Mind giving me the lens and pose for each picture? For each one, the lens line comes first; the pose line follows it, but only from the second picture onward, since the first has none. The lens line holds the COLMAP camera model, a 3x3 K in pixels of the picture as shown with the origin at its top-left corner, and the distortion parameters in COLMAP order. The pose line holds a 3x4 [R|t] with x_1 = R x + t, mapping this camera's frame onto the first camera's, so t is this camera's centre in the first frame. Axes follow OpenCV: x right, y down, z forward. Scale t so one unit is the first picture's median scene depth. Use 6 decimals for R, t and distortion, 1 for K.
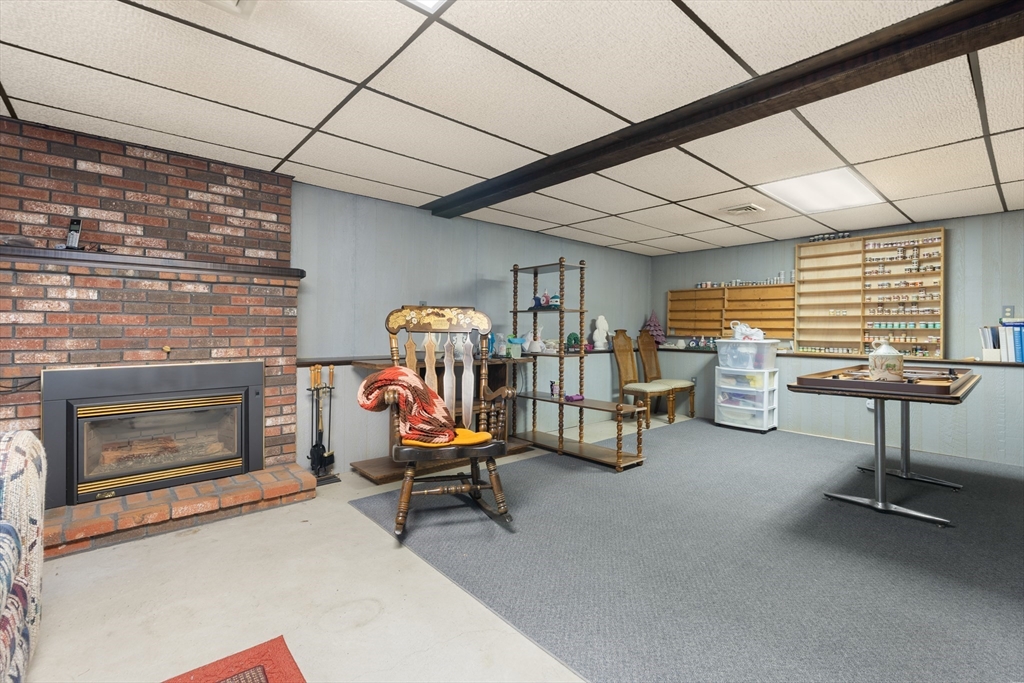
lens RADIAL K [[450.7, 0, 518.3], [0, 450.7, 327.8], [0, 0, 1]] dist [-0.003029, 0.000304]
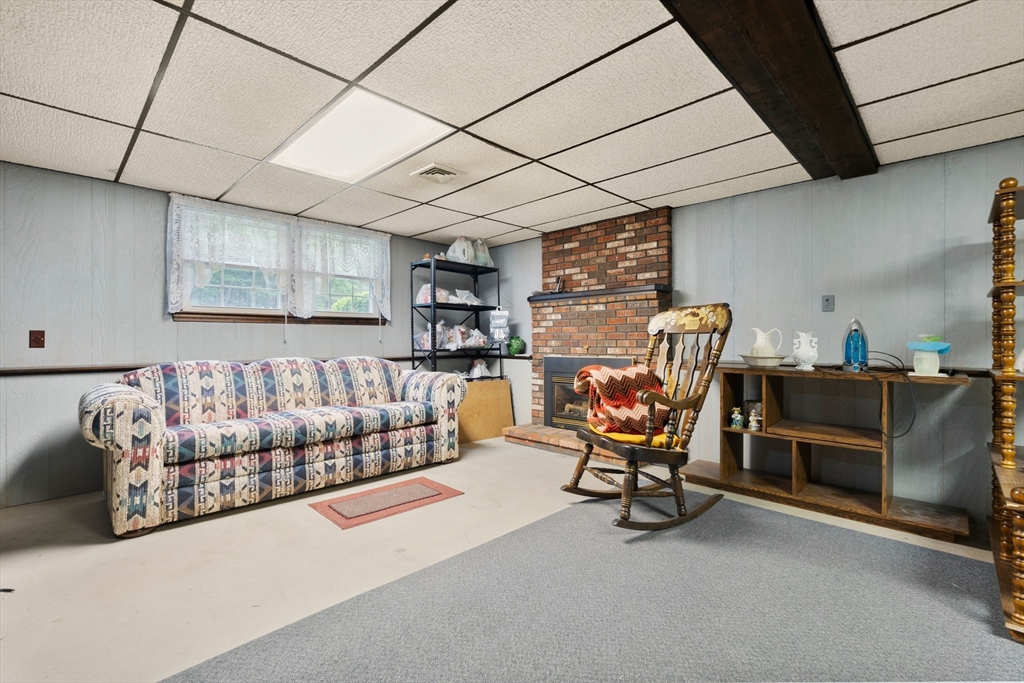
lens RADIAL K [[450.7, 0, 515.4], [0, 450.7, 341.2], [0, 0, 1]] dist [-0.003029, 0.000304]
pose [[0.082028, -0.004325, -0.996621, 0.750922], [0.007034, 0.999968, -0.003761, 0.028252], [0.996605, -0.006702, 0.082056, 0.569164]]
